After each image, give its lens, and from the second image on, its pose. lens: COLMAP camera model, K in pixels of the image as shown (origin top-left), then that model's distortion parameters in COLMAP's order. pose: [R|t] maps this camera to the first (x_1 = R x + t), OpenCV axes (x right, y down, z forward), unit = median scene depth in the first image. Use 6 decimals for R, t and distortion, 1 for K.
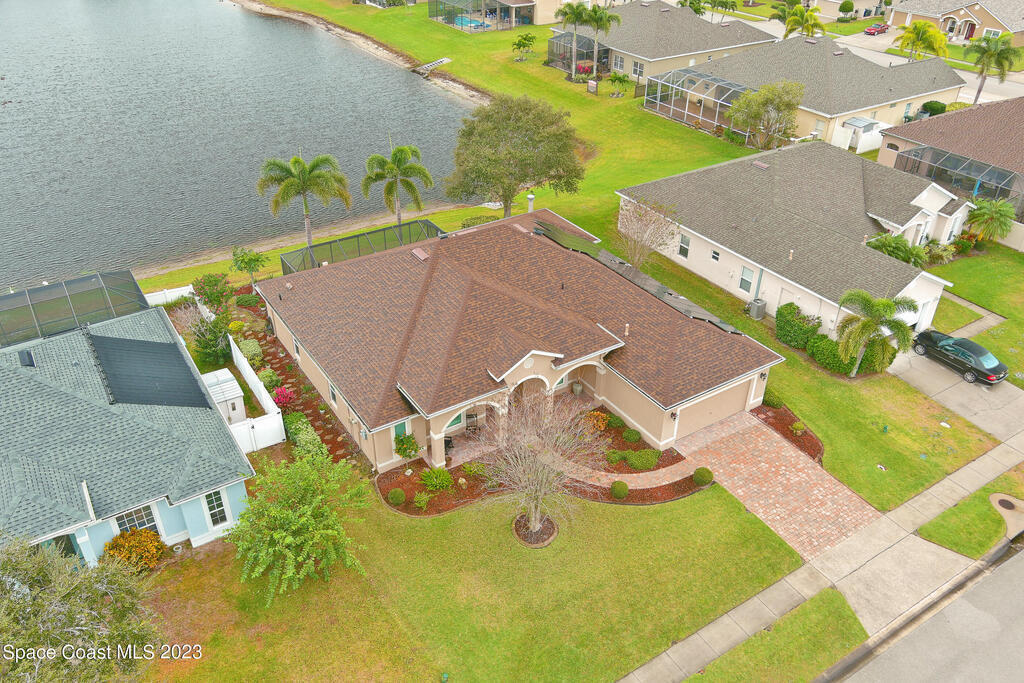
lens RADIAL K [[796.4, 0, 505.7], [0, 796.4, 341.2], [0, 0, 1]] dist [0.022001, -0.009937]
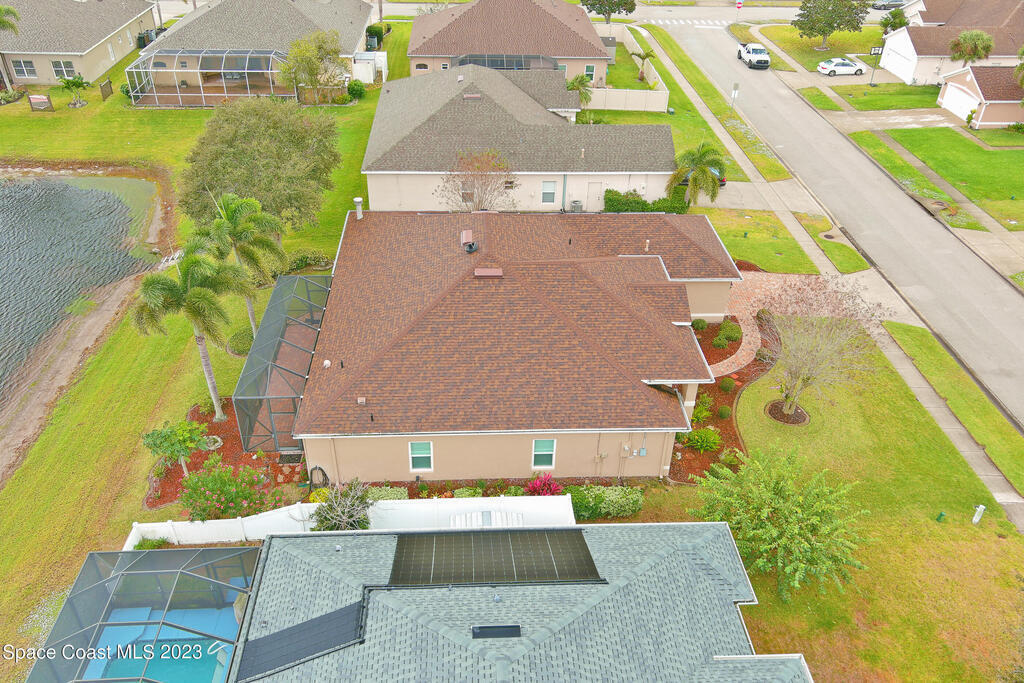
lens RADIAL K [[795.5, 0, 512.0], [0, 795.5, 341.5], [0, 0, 1]] dist [0.026877, -0.019041]
pose [[0.491742, -0.486516, 0.722144, -0.824360], [0.454894, 0.850709, 0.263373, -0.287250], [-0.742470, 0.198987, 0.639642, 0.510387]]
